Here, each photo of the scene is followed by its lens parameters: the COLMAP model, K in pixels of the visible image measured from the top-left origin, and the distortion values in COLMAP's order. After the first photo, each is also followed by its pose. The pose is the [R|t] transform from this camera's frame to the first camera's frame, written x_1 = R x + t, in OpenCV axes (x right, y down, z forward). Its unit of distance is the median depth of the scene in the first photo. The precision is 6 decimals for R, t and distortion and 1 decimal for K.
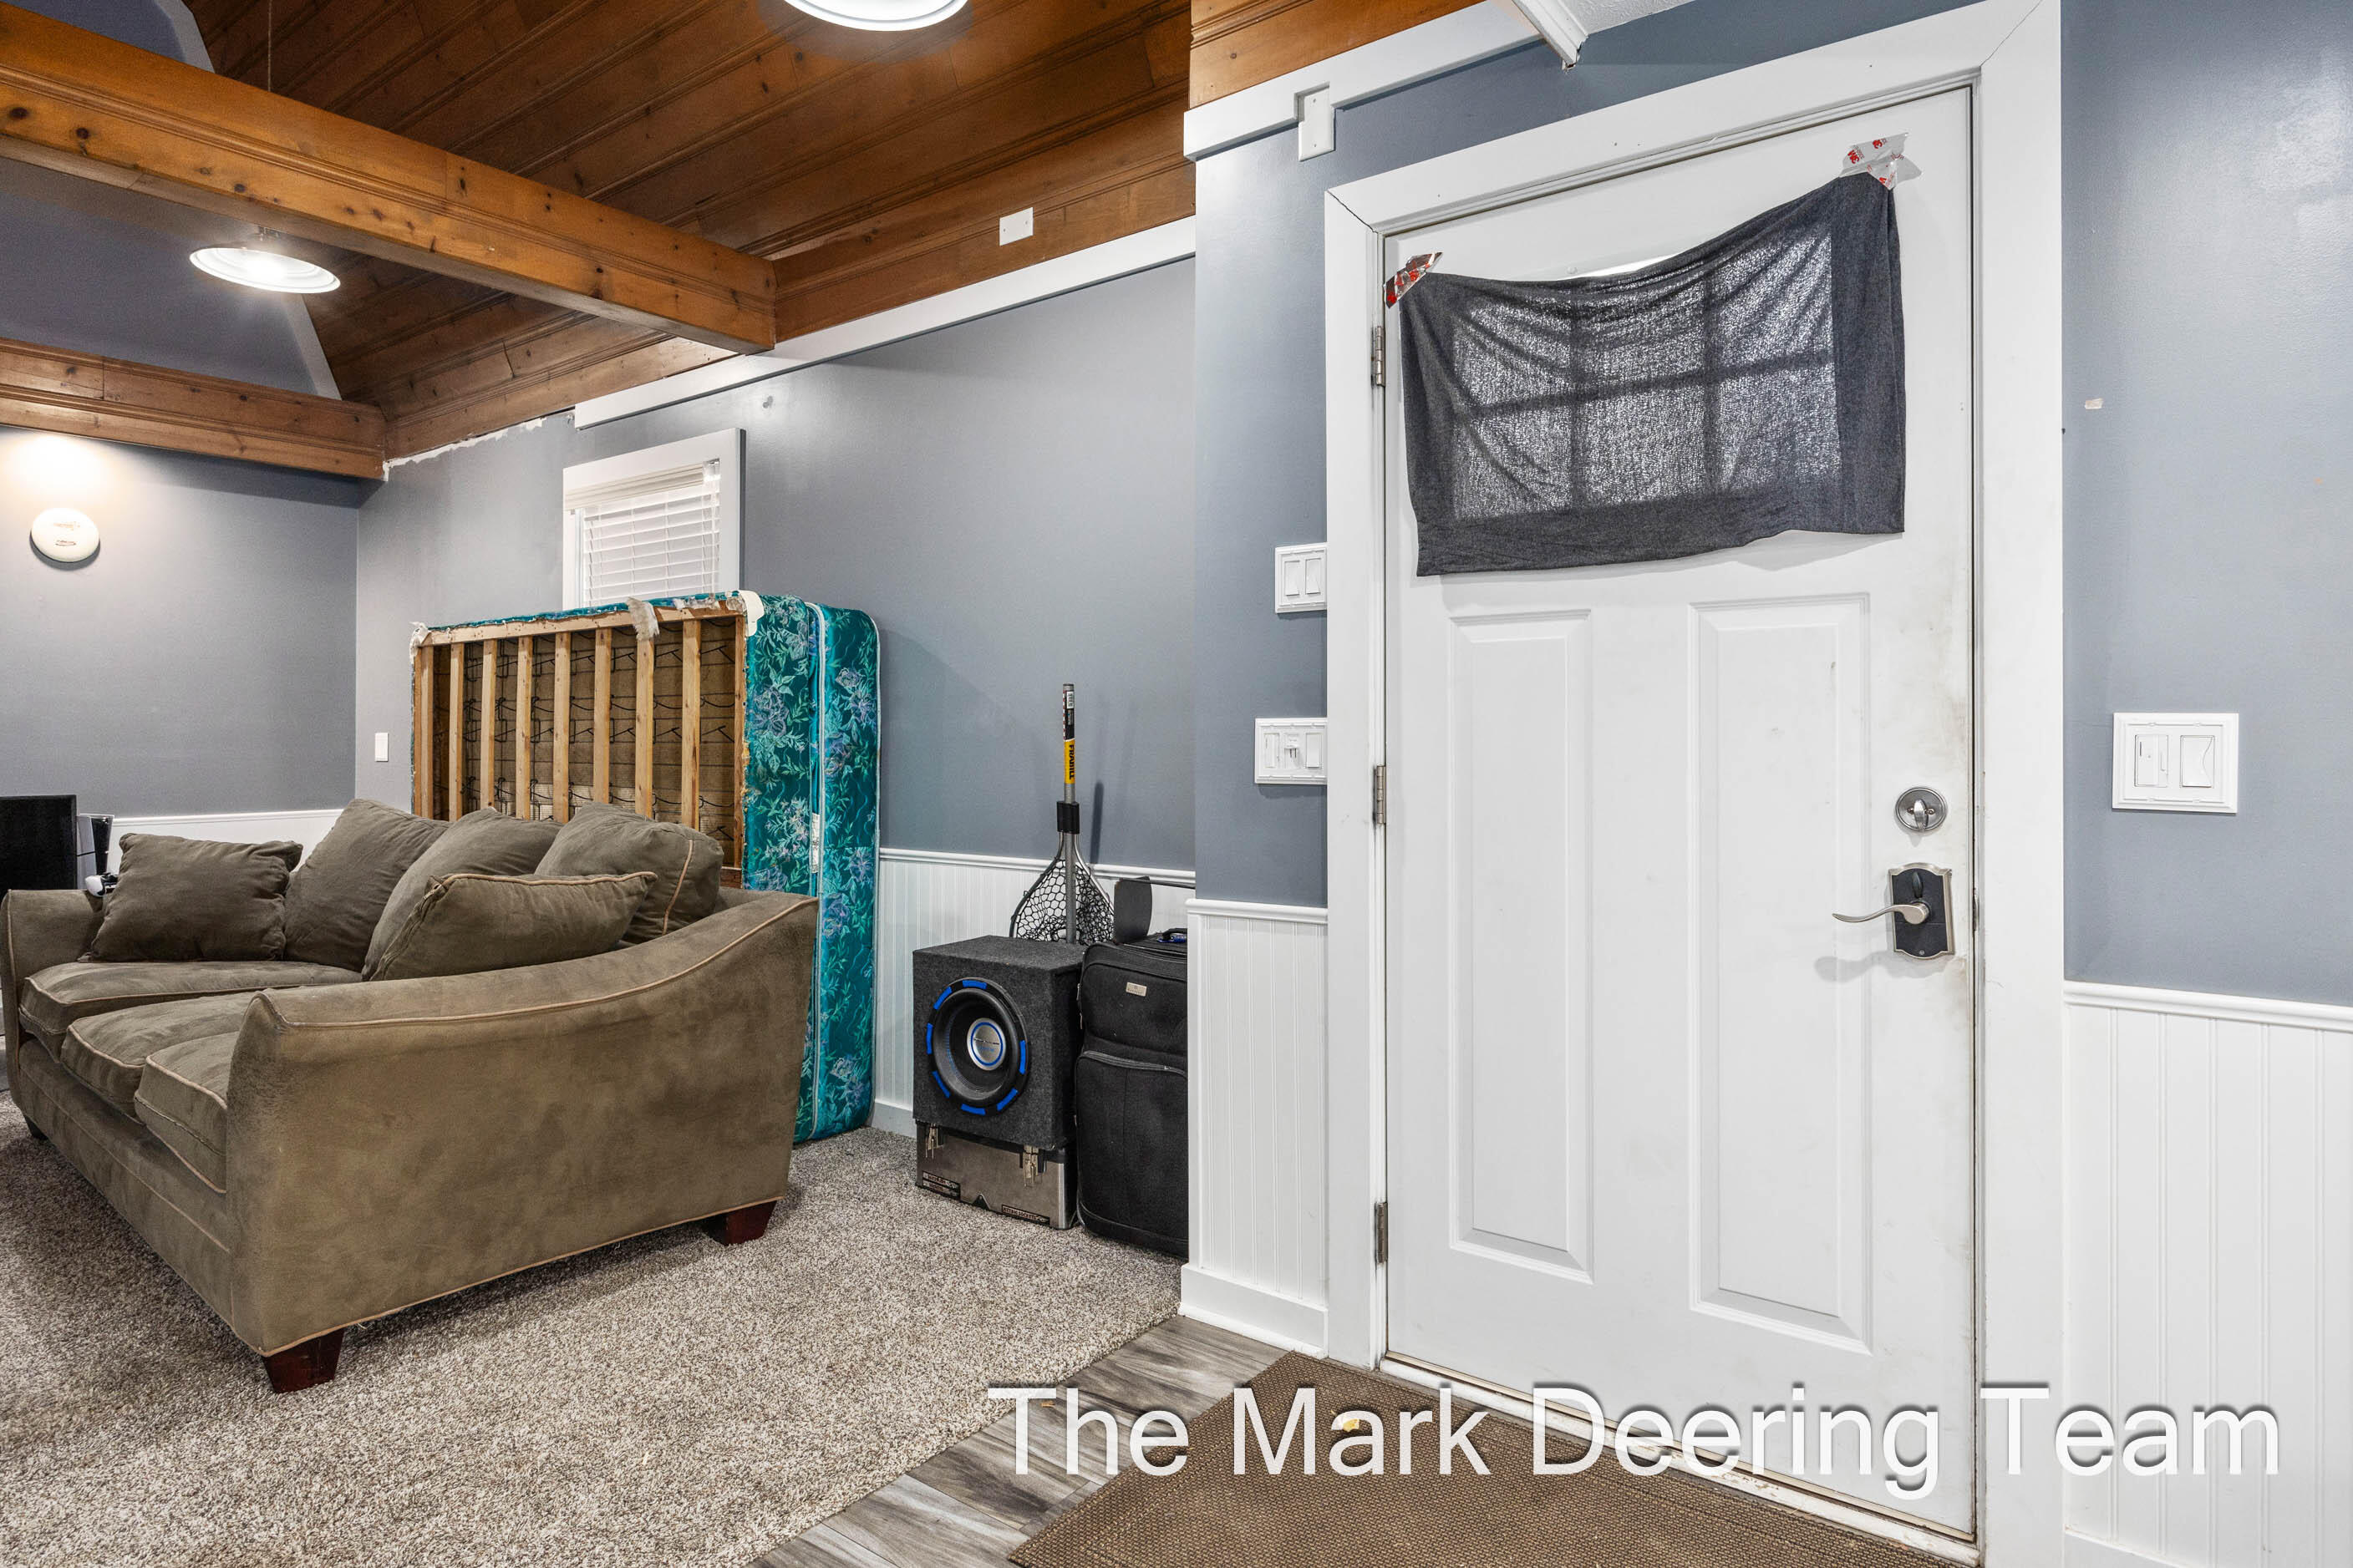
lens RADIAL K [[1282.0, 0, 1171.3], [0, 1282.0, 735.7], [0, 0, 1]] dist [-0.001734, -0.000885]
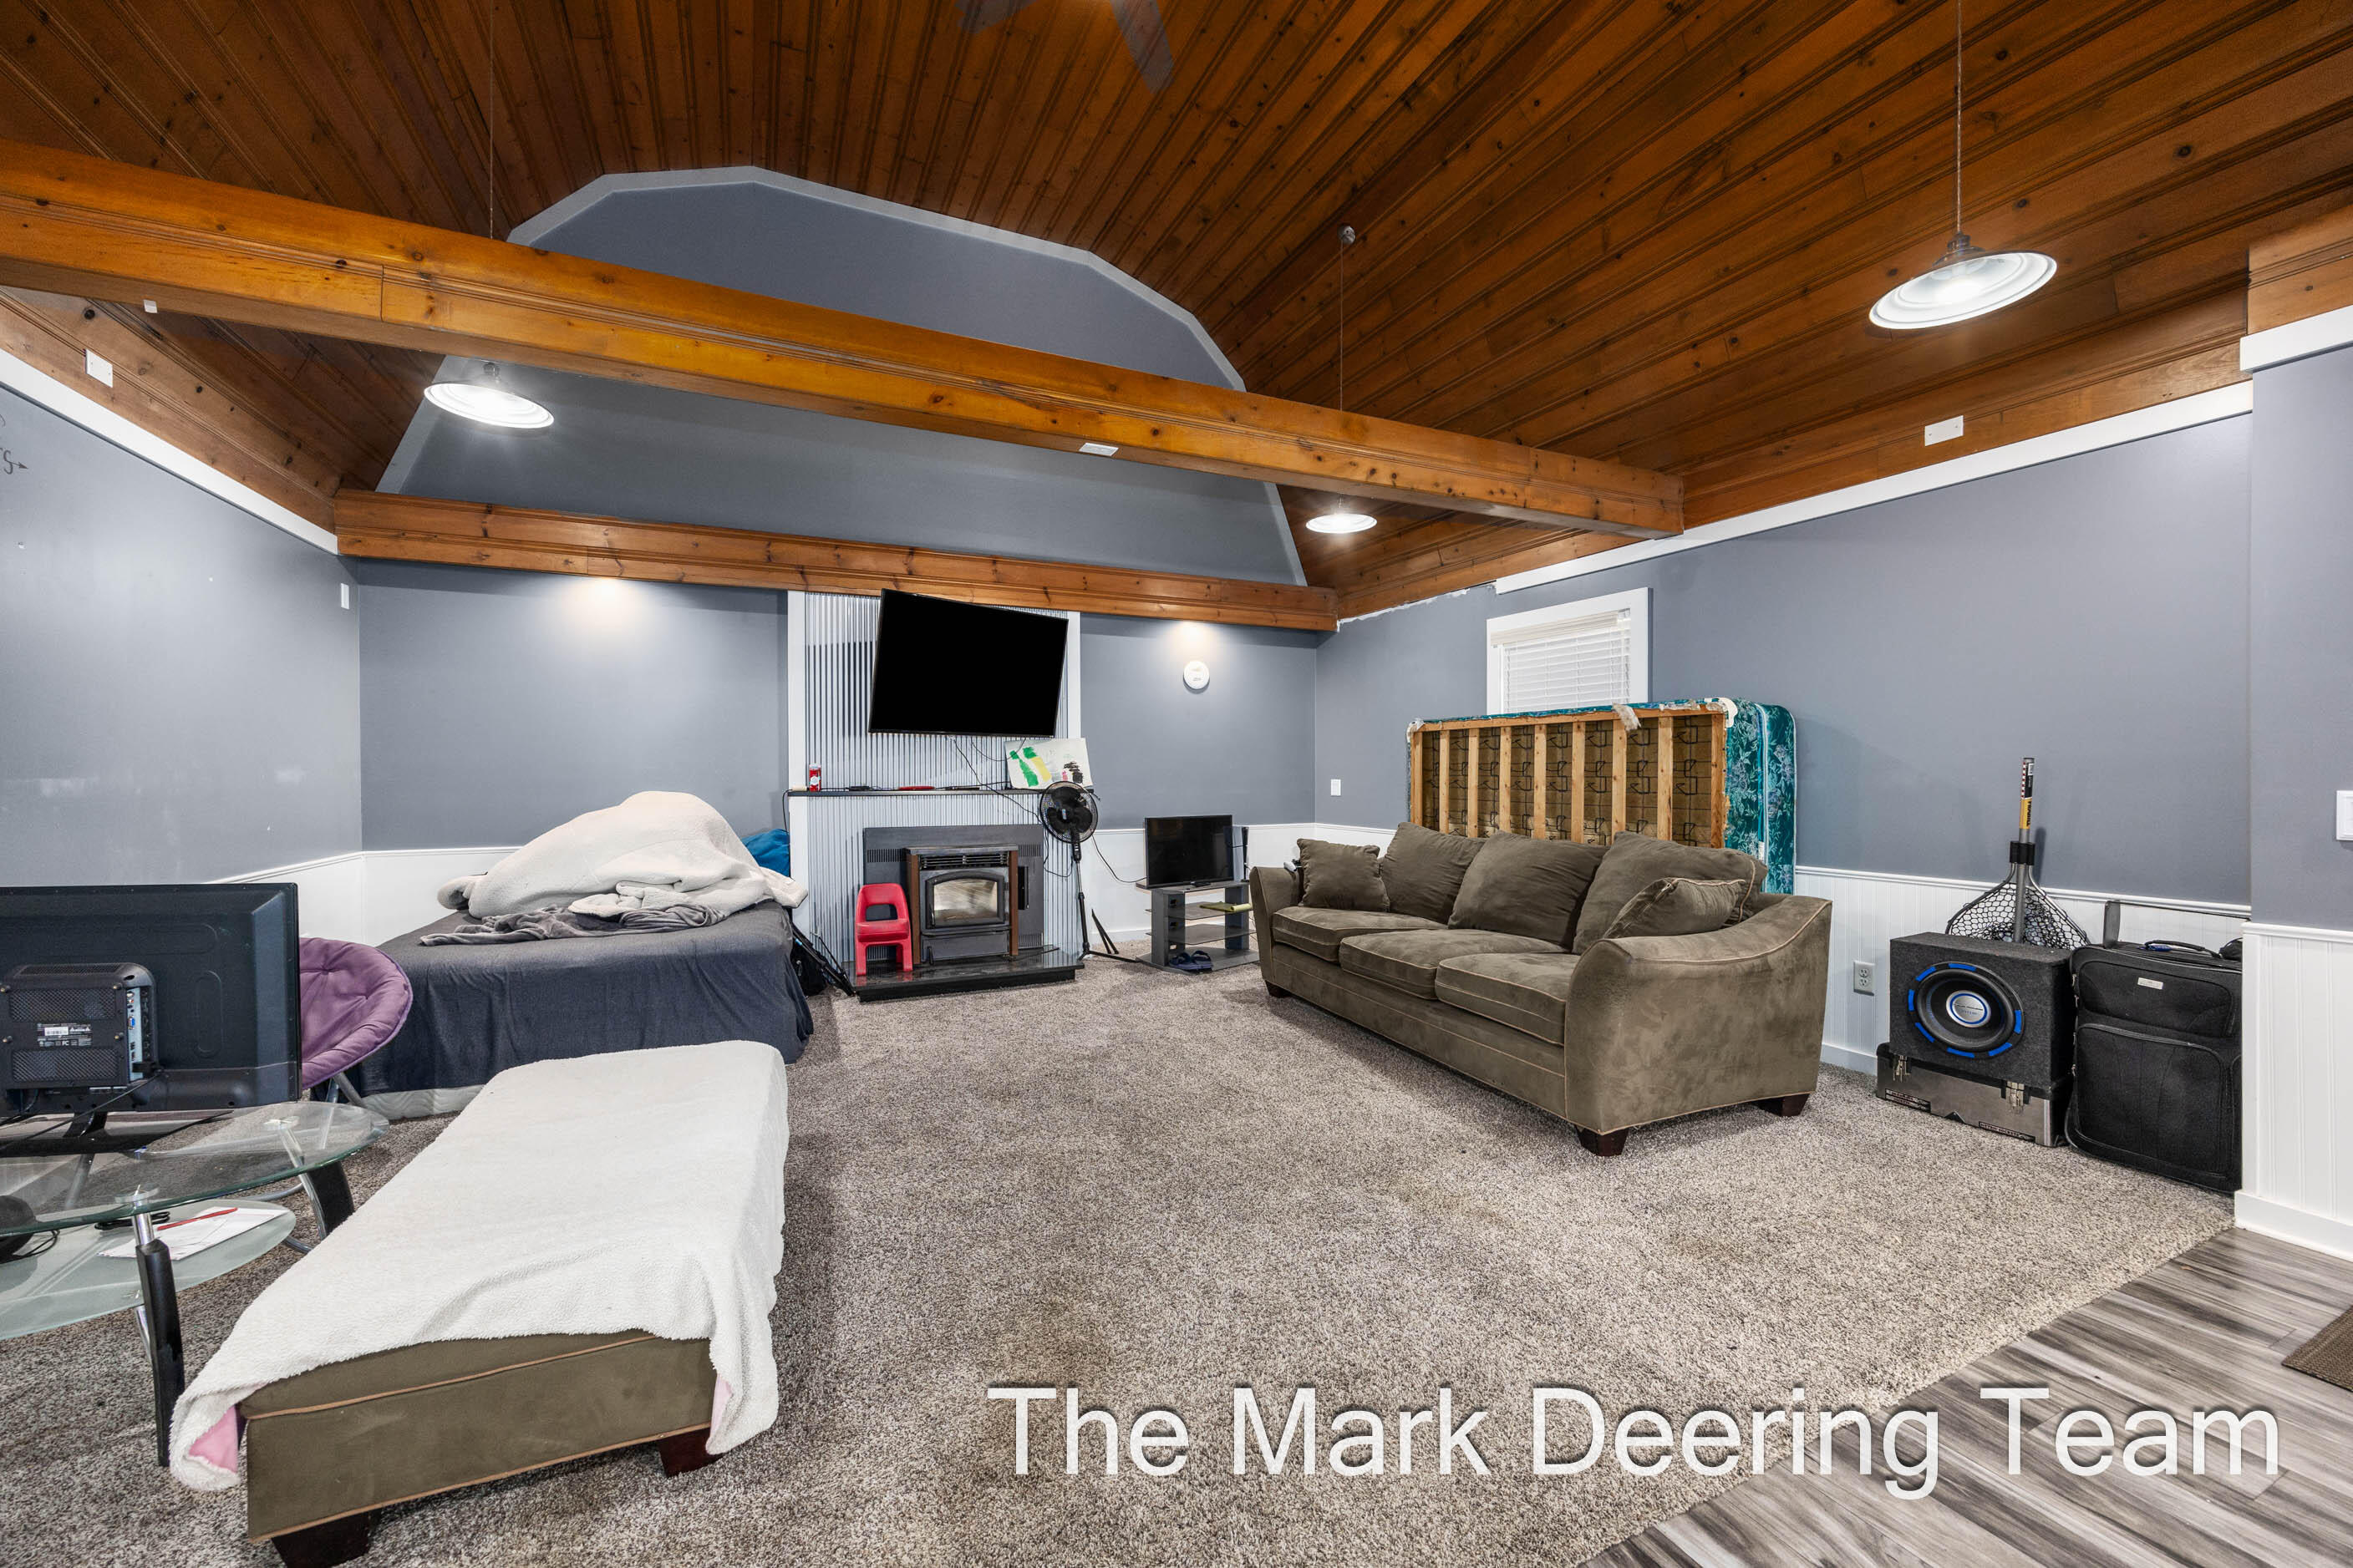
lens RADIAL K [[898.9, 0, 1177.1], [0, 898.9, 778.8], [0, 0, 1]] dist [0.000593, -0.000240]
pose [[0.886277, 0.002090, -0.463150, -0.446173], [0.004253, 0.999911, 0.012651, -0.034074], [0.463136, -0.013182, 0.886189, -0.295477]]
